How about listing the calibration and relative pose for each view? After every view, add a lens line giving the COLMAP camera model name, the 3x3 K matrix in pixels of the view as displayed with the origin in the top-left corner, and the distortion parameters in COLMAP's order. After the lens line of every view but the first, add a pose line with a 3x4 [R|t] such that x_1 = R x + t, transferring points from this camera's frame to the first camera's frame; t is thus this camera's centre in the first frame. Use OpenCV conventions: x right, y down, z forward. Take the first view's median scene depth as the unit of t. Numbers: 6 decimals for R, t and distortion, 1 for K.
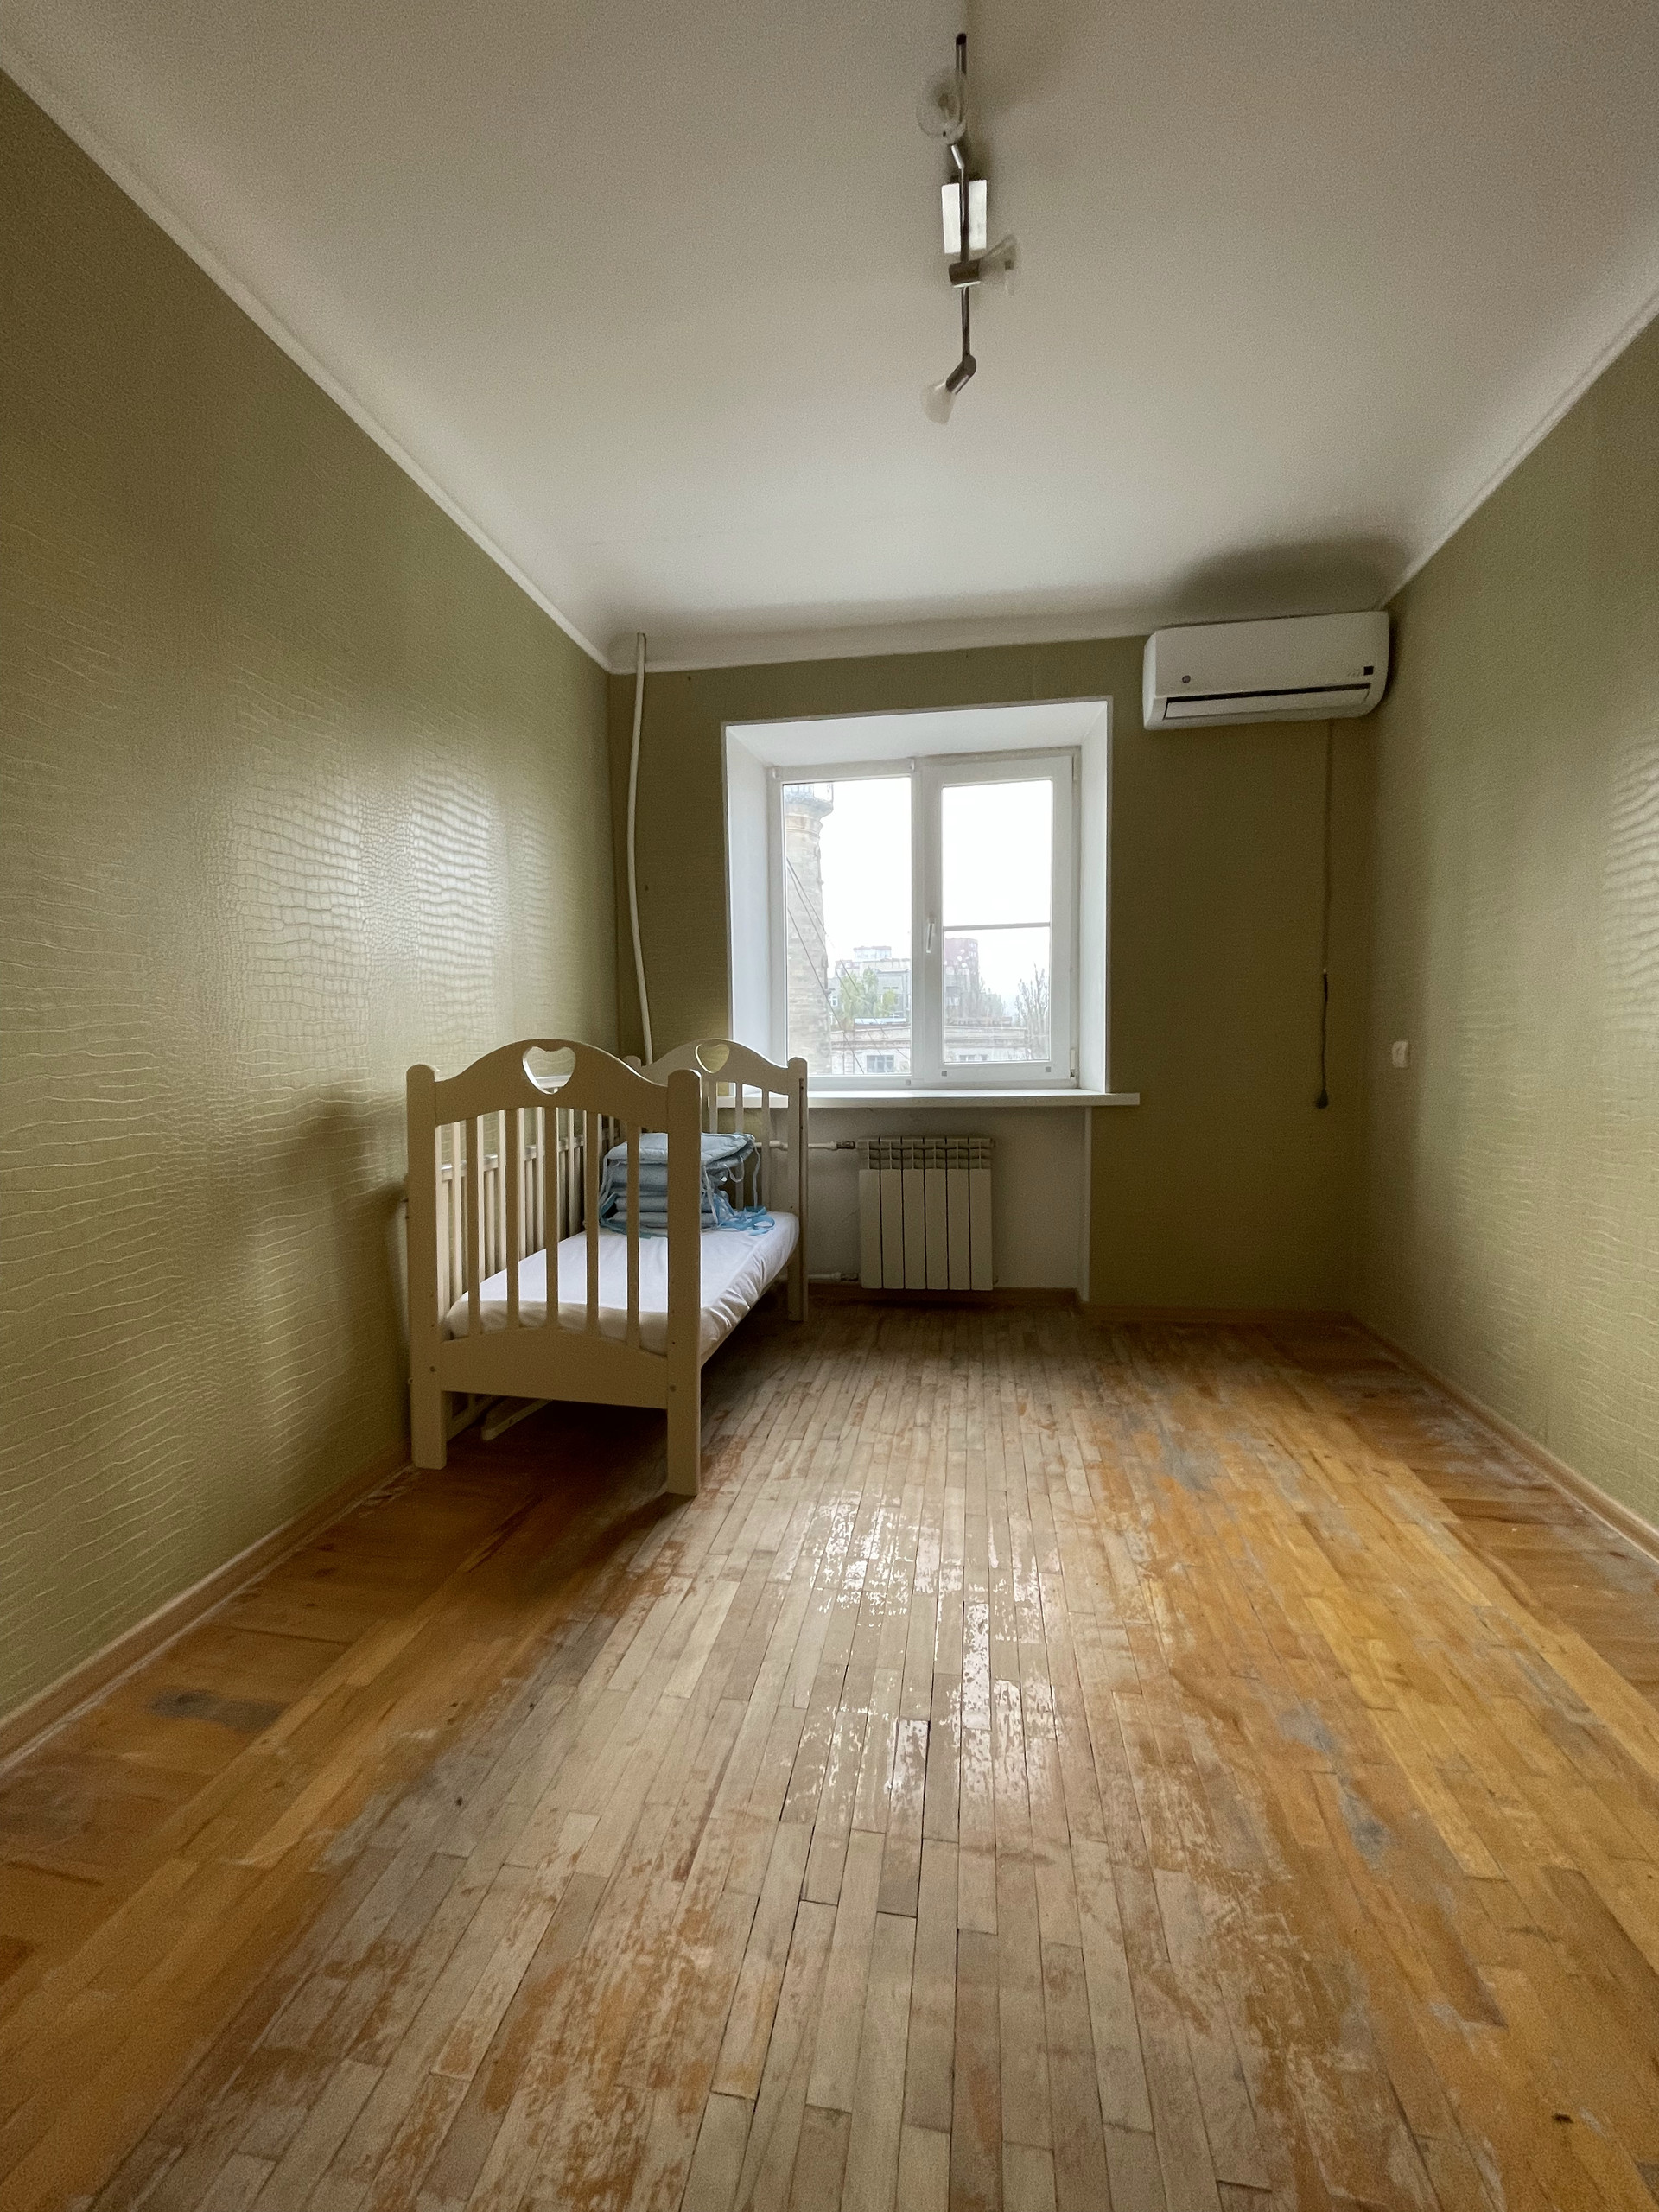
lens RADIAL K [[890.2, 0, 831.7], [0, 890.2, 1105.9], [0, 0, 1]] dist [-0.002617, -0.000148]
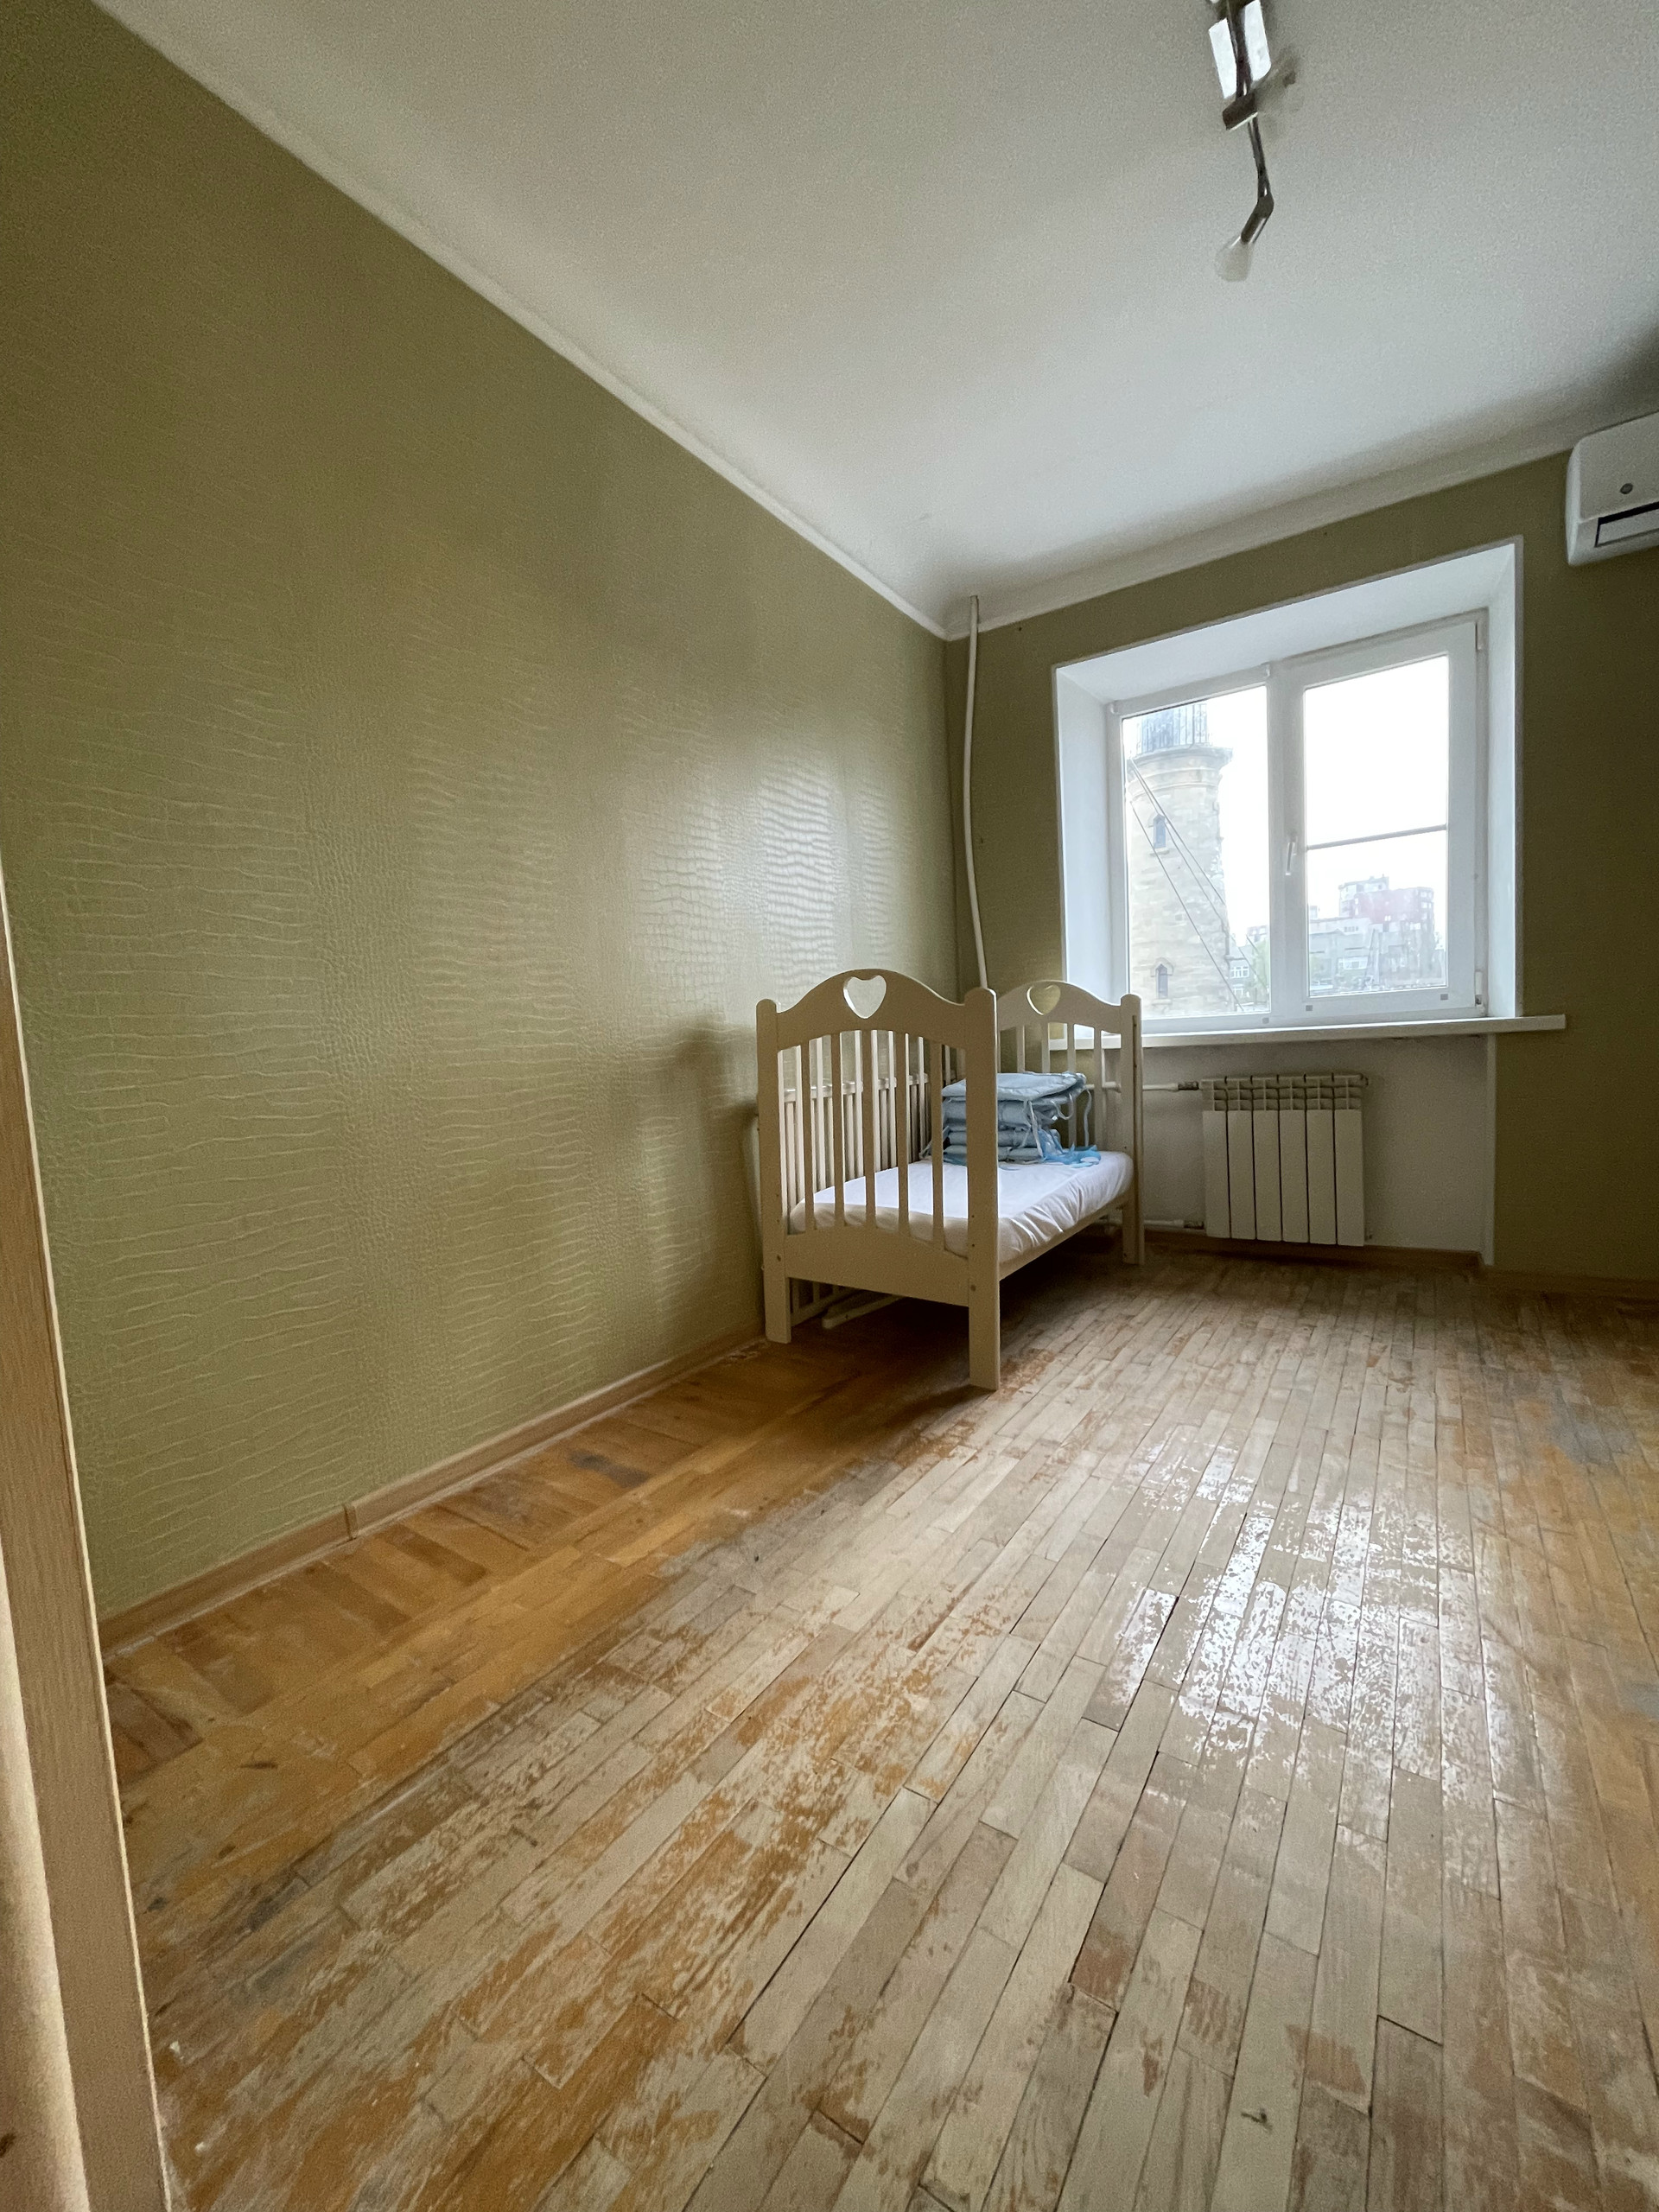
lens RADIAL K [[890.2, 0, 835.9], [0, 890.2, 1105.2], [0, 0, 1]] dist [-0.002617, -0.000148]
pose [[0.909061, -0.002101, -0.416657, 0.111938], [0.009099, 0.999849, 0.014810, 0.075168], [0.416563, -0.017254, 0.908943, -0.039502]]
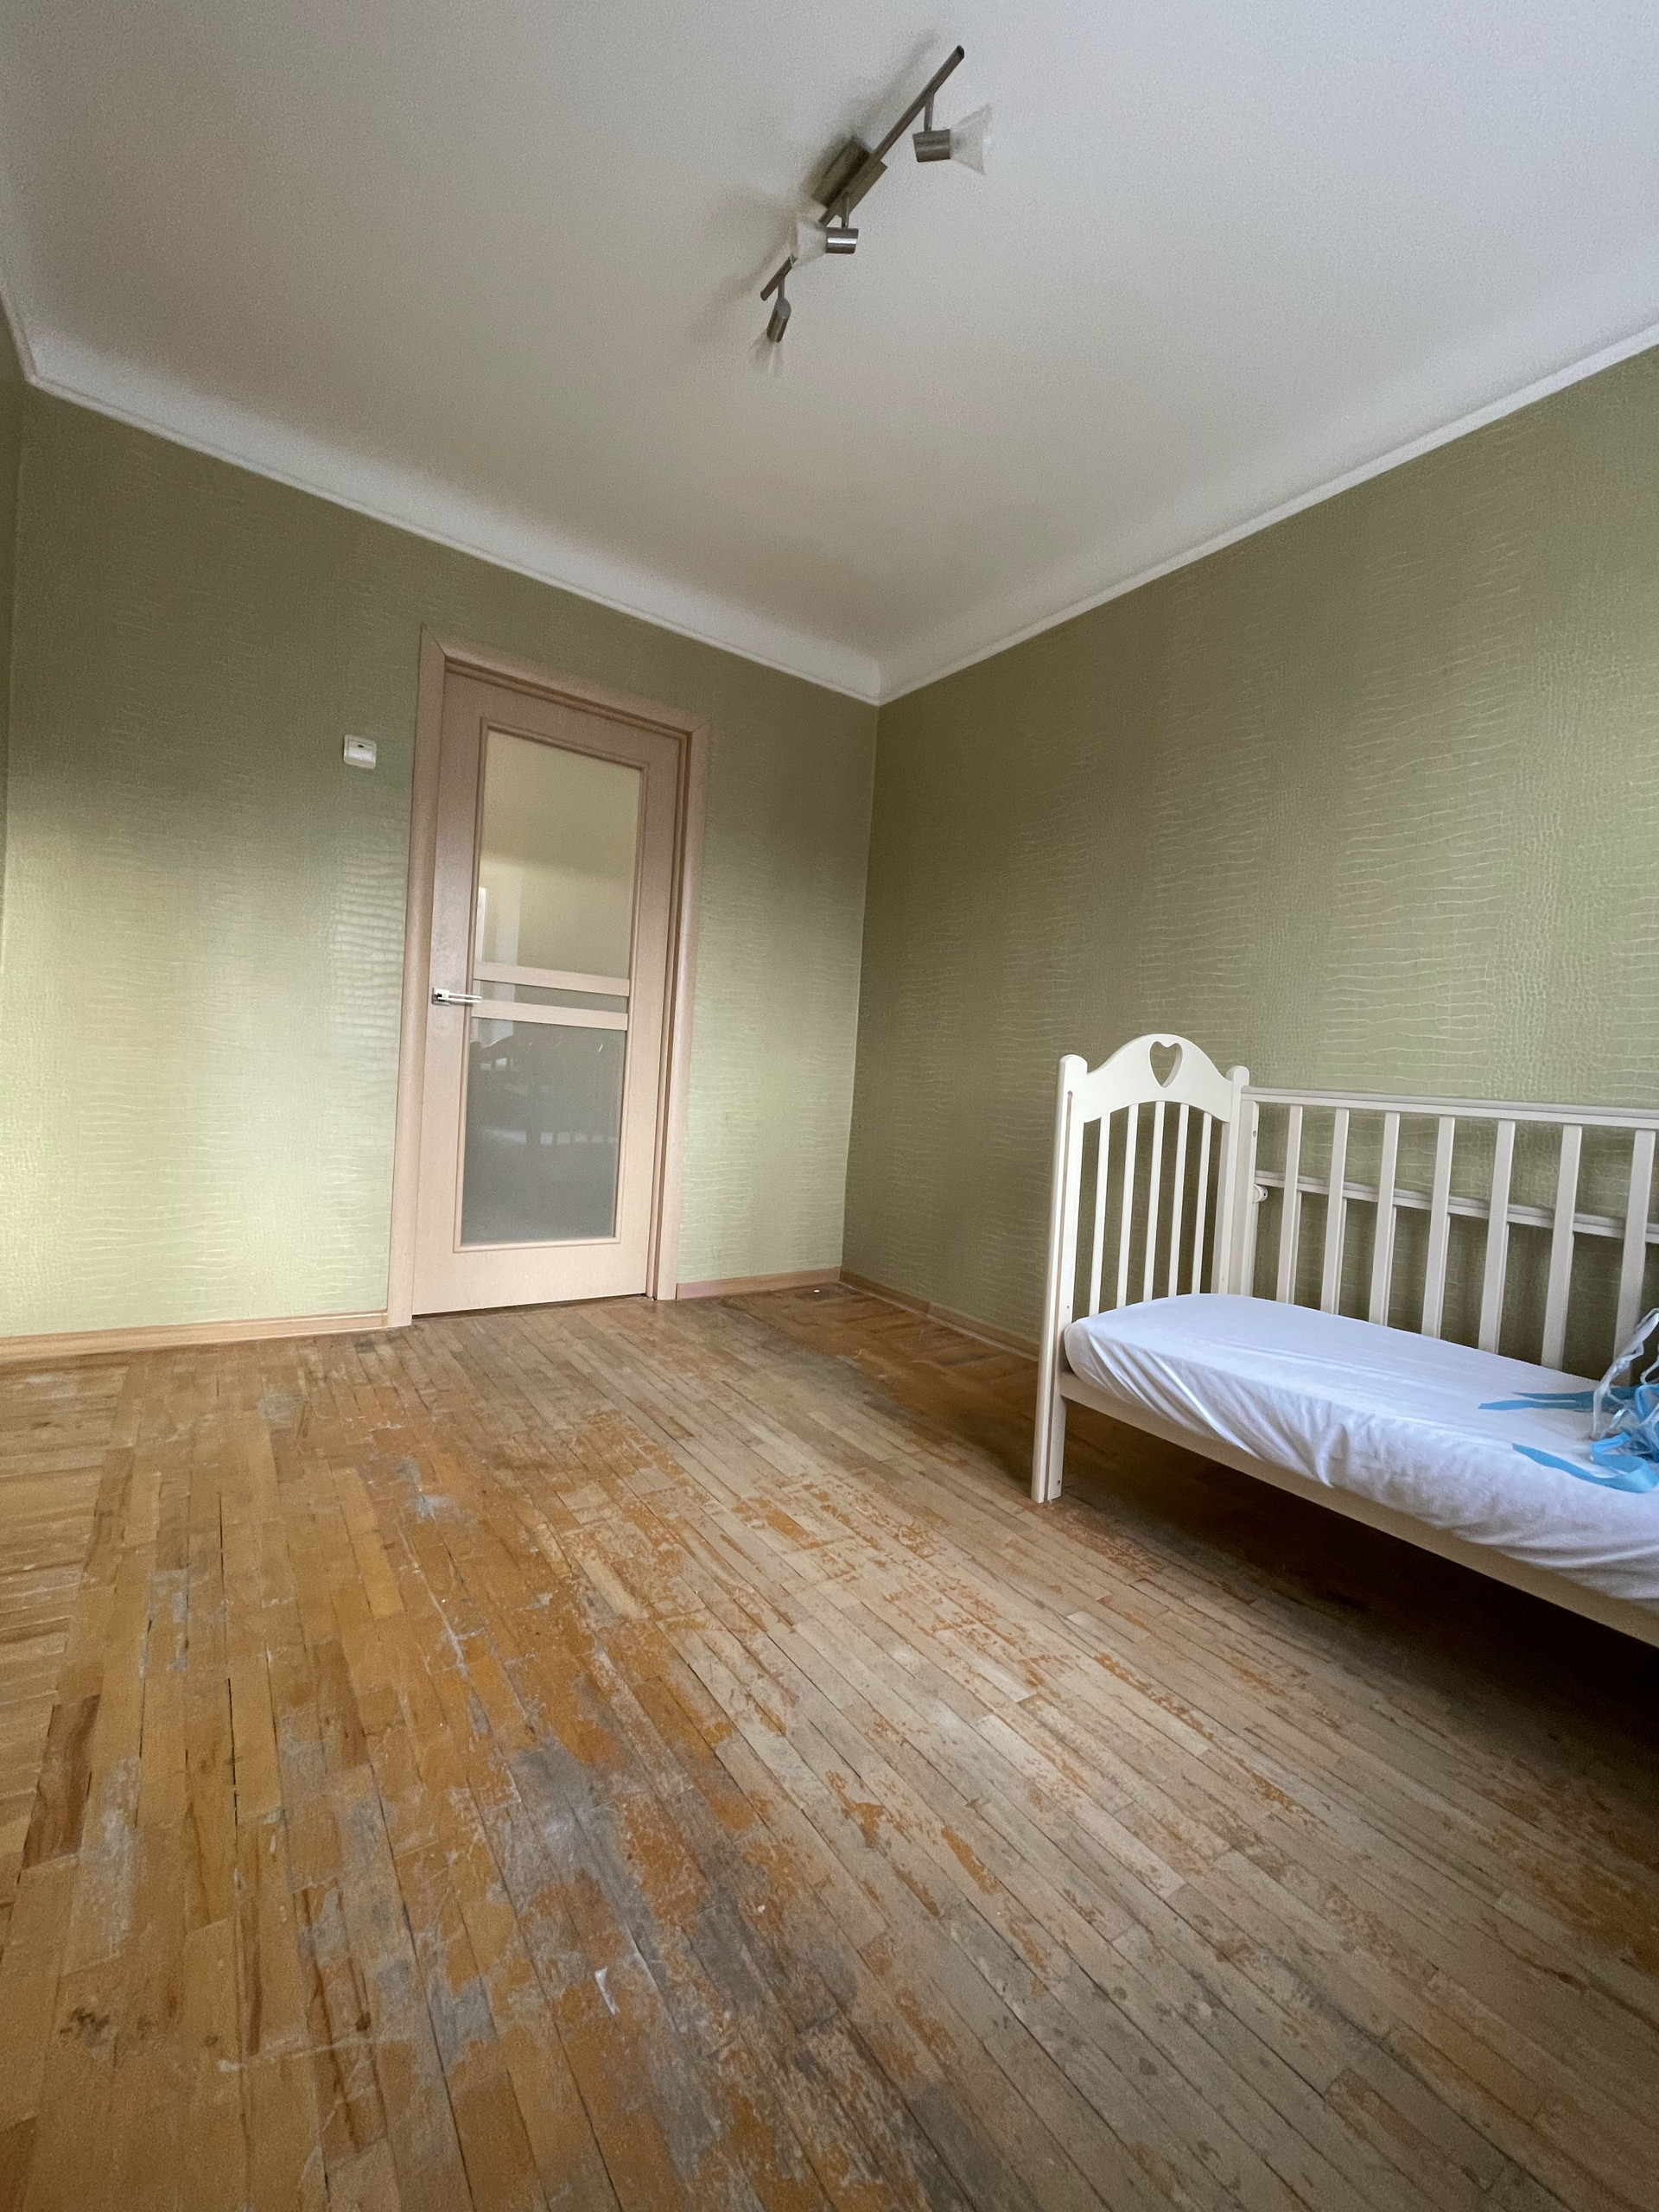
lens RADIAL K [[890.2, 0, 832.4], [0, 890.2, 1104.8], [0, 0, 1]] dist [-0.002617, -0.000148]
pose [[-0.712047, -0.014983, -0.701972, 0.644454], [-0.110271, 0.989752, 0.090728, -0.043016], [0.693419, 0.142009, -0.706402, 1.393841]]
